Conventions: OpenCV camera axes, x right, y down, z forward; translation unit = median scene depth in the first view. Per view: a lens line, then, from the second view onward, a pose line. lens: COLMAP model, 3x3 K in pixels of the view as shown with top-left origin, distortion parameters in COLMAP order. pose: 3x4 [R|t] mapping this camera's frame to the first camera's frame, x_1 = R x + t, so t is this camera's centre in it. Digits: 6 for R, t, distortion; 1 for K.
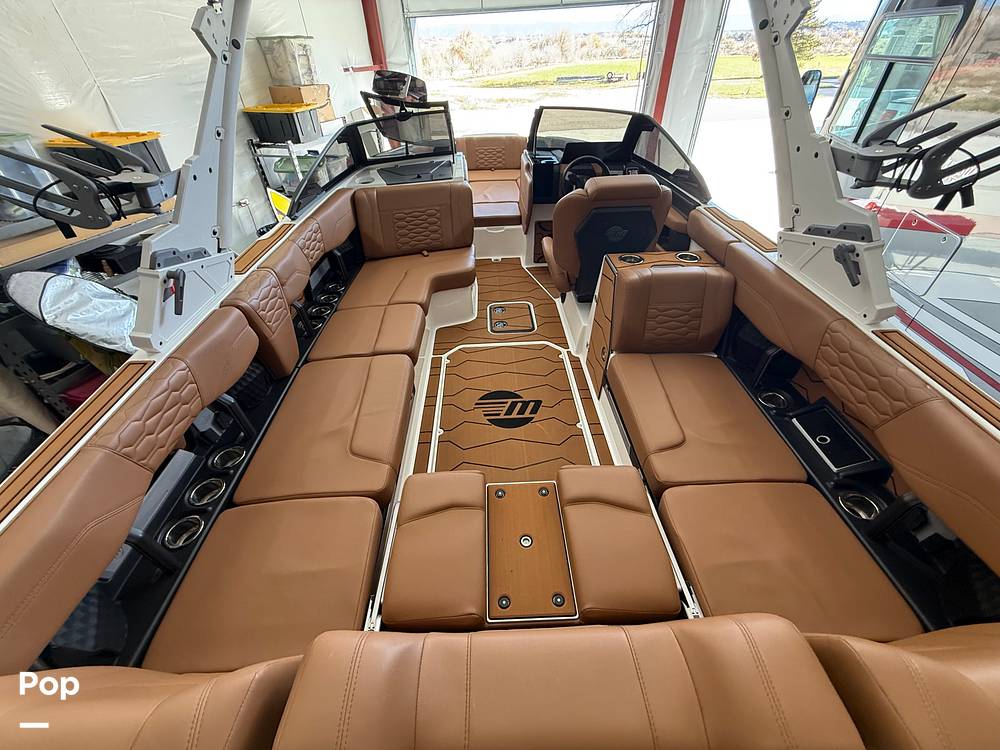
lens RADIAL K [[400.1, 0, 497.2], [0, 400.1, 374.6], [0, 0, 1]] dist [-0.000332, -0.000216]
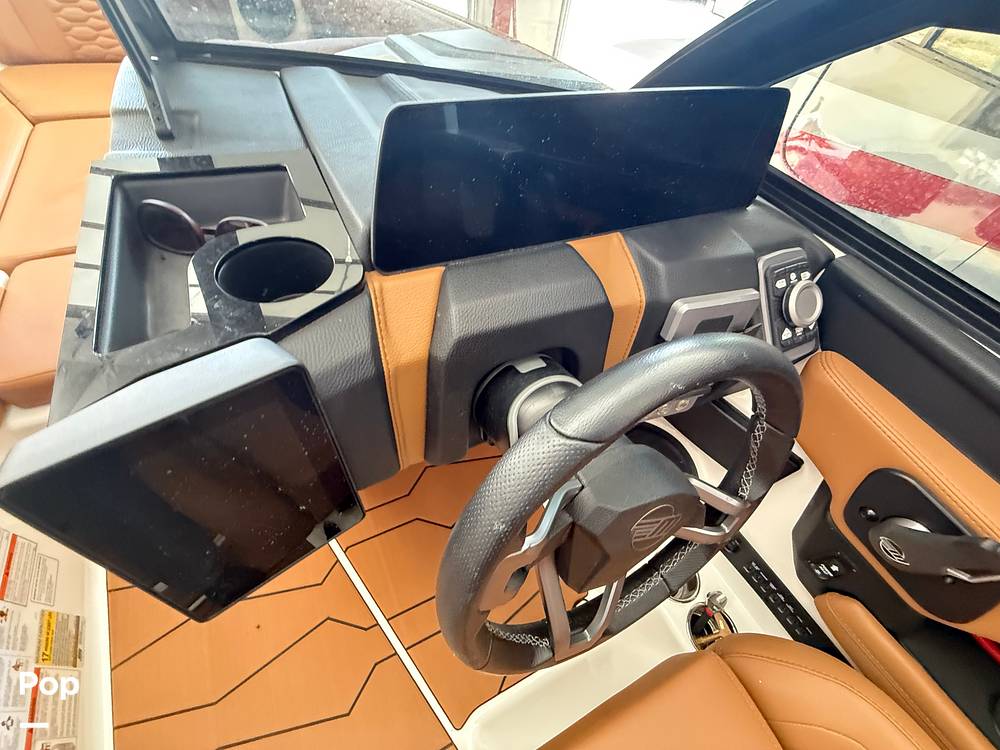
lens RADIAL K [[400.6, 0, 497.1], [0, 400.6, 377.7], [0, 0, 1]] dist [0.000211, 0.000092]
pose [[0.907676, -0.244066, 0.341402, 0.140993], [0.143120, 0.944753, 0.294887, -0.516951], [-0.394513, -0.218800, 0.892461, 0.845389]]
